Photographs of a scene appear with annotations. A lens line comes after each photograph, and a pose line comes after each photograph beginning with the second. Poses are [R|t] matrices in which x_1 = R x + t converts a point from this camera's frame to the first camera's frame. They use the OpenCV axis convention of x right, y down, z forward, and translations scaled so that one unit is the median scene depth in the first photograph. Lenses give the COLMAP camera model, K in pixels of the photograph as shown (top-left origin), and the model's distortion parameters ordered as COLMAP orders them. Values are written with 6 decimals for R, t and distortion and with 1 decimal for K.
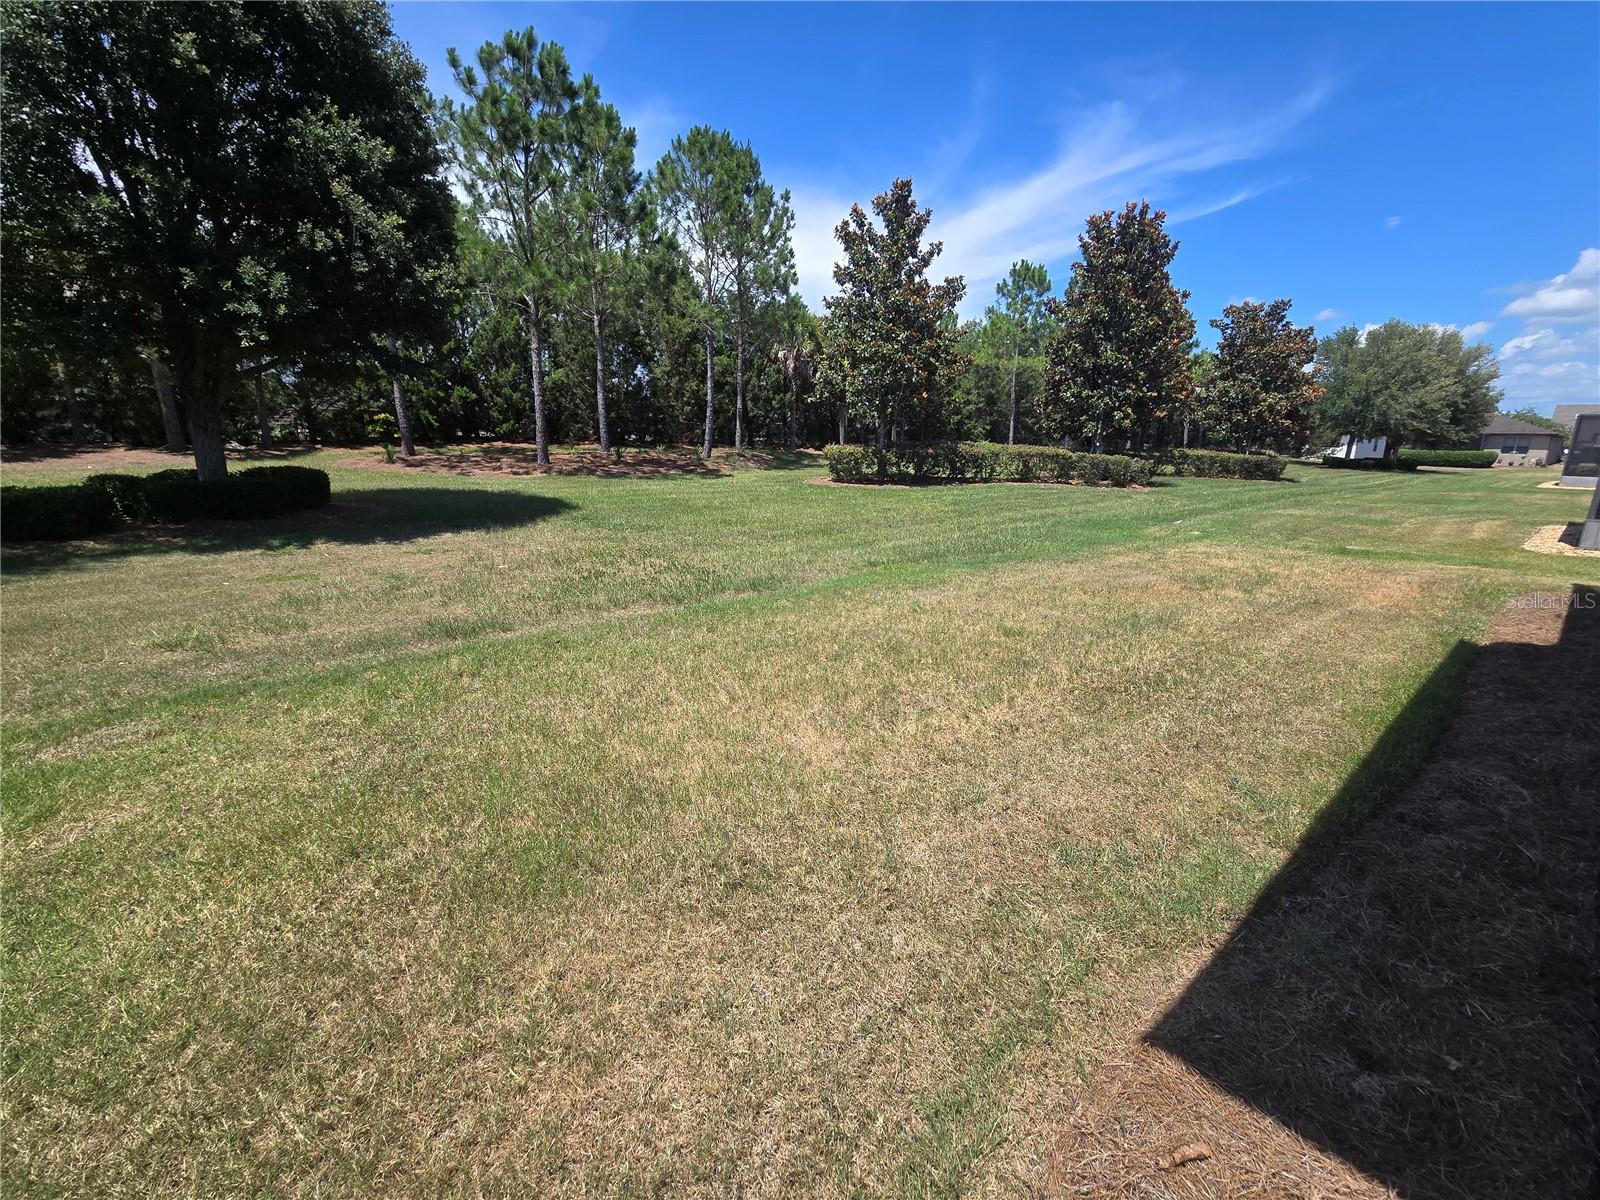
lens RADIAL K [[658.6, 0, 800.5], [0, 658.6, 603.9], [0, 0, 1]] dist [-0.006917, 0.002450]
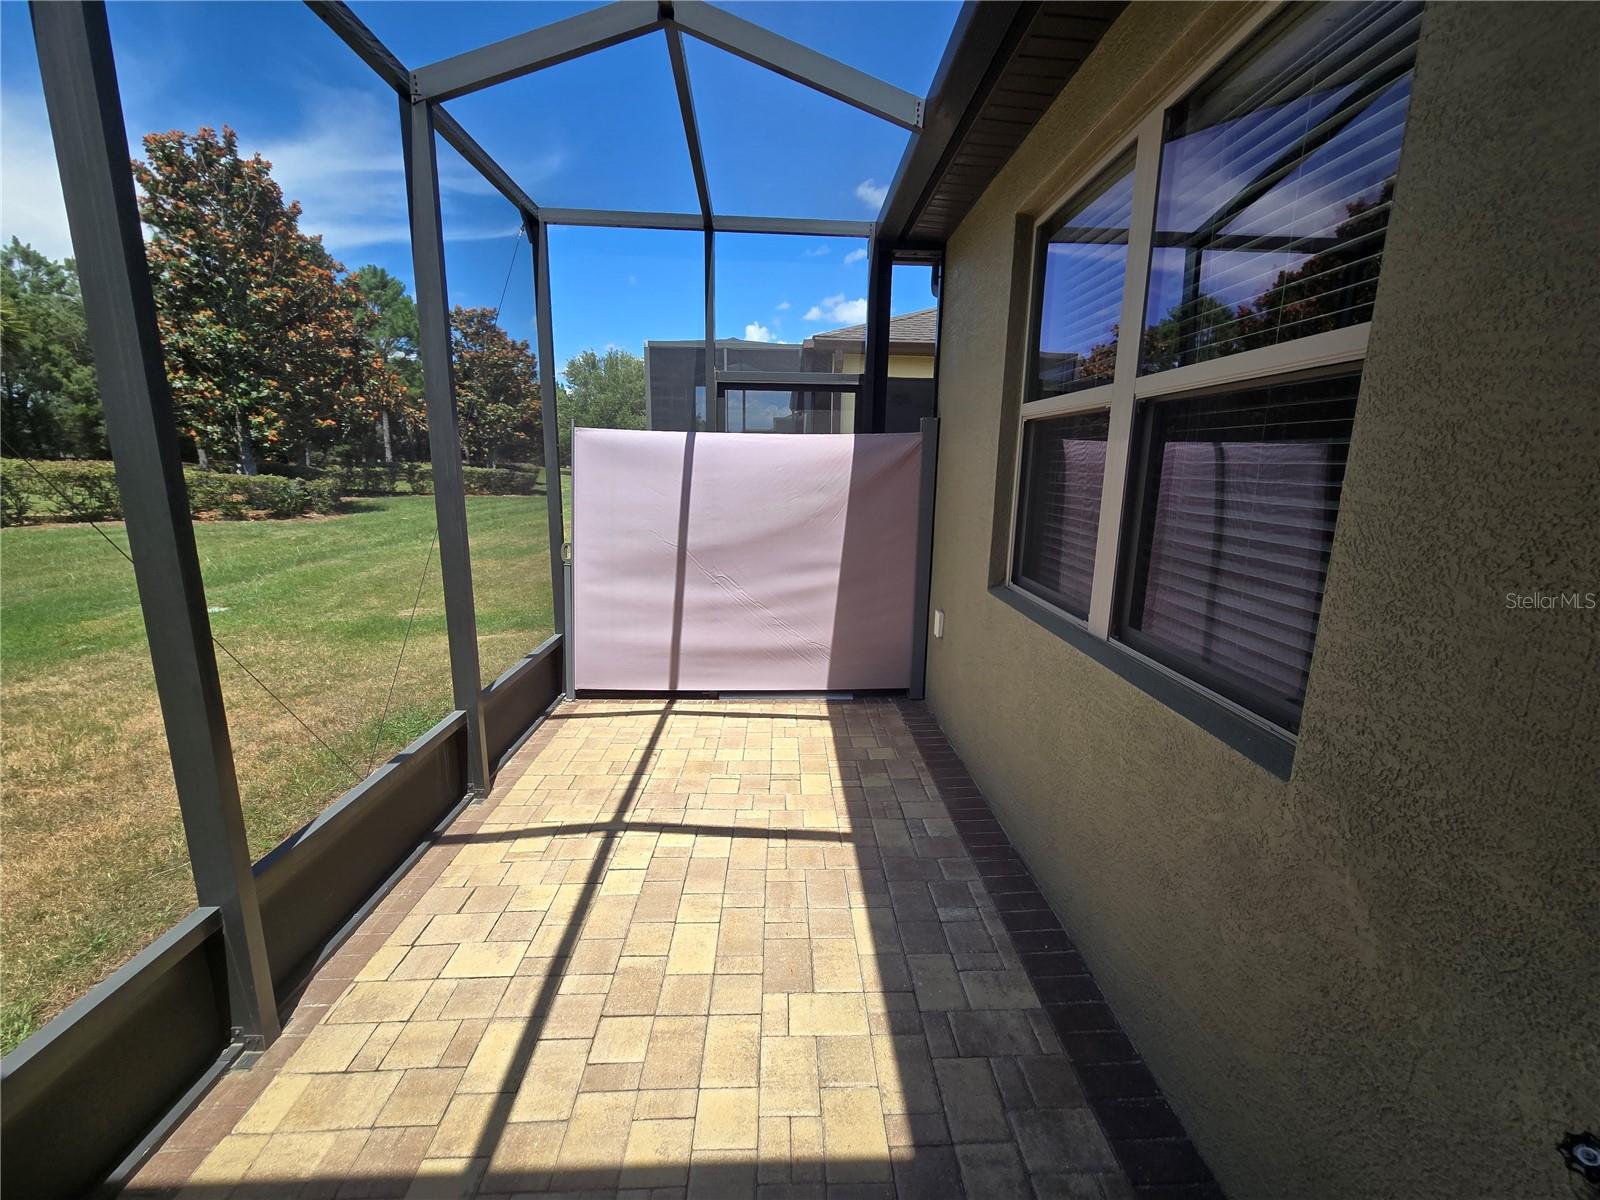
lens RADIAL K [[658.6, 0, 794.8], [0, 658.6, 596.3], [0, 0, 1]] dist [-0.006917, 0.002450]
pose [[0.623337, -0.162257, 0.764934, 0.256347], [0.181695, 0.981514, 0.060136, -0.030762], [-0.760551, 0.101499, 0.641295, 0.102097]]
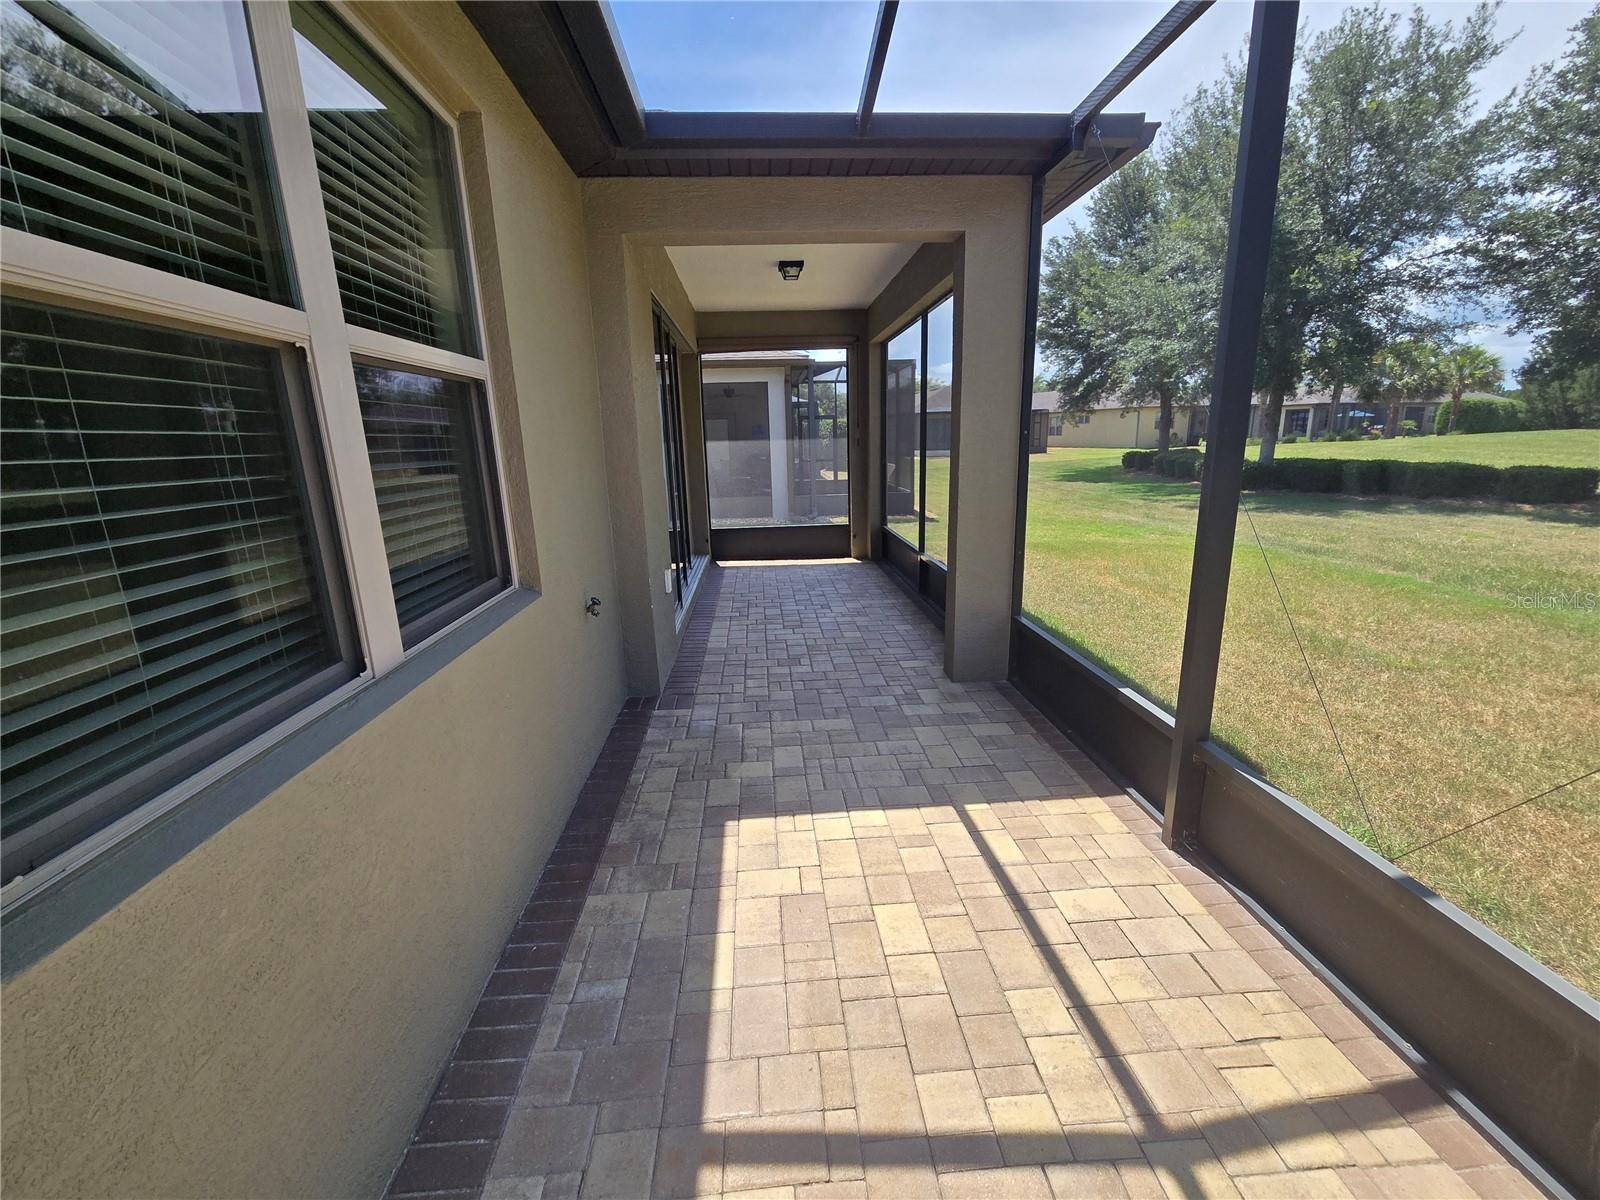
lens RADIAL K [[658.6, 0, 803.5], [0, 658.6, 589.7], [0, 0, 1]] dist [-0.006917, 0.002450]
pose [[-0.583915, 0.182754, -0.790977, 0.376477], [-0.177790, 0.921891, 0.344249, -0.050503], [0.792107, 0.341640, -0.505815, 0.192805]]
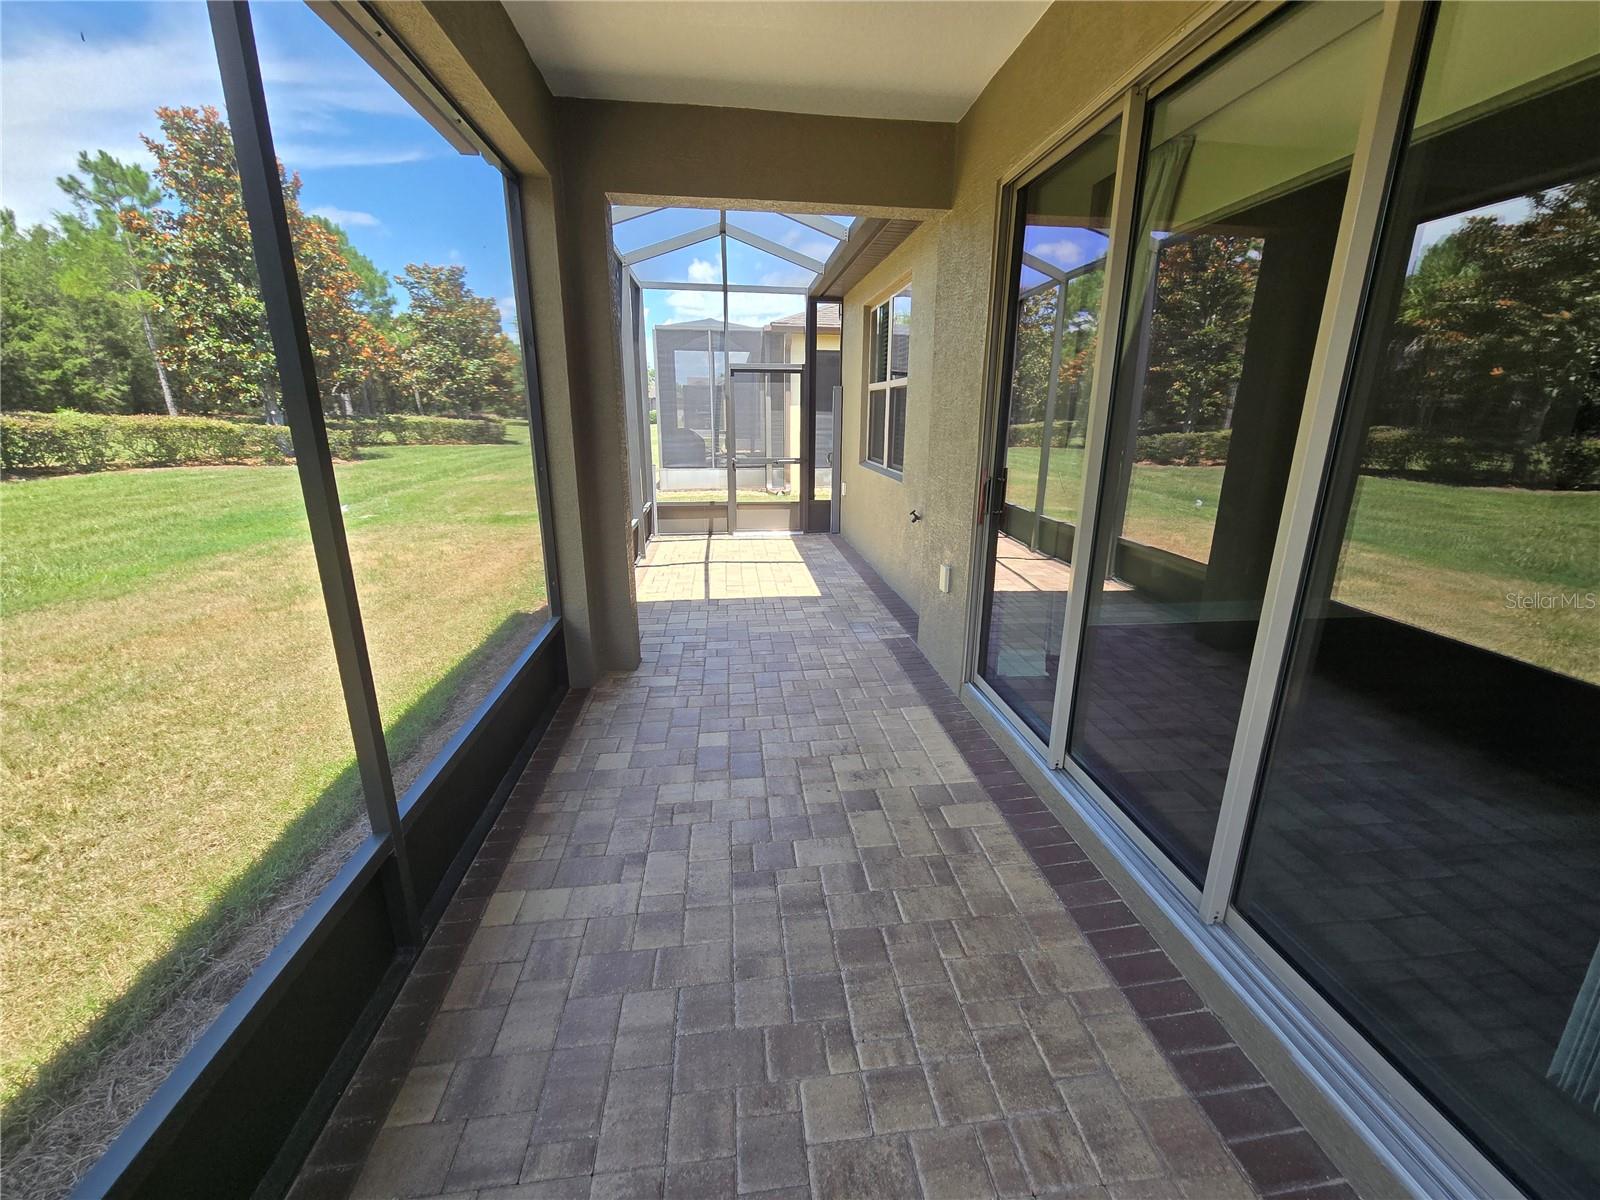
lens RADIAL K [[658.6, 0, 798.6], [0, 658.6, 605.7], [0, 0, 1]] dist [-0.006917, 0.002450]
pose [[0.554395, -0.246348, 0.794958, 0.107597], [0.201116, 0.966534, 0.159261, -0.008465], [-0.807588, 0.071585, 0.585386, 0.006333]]
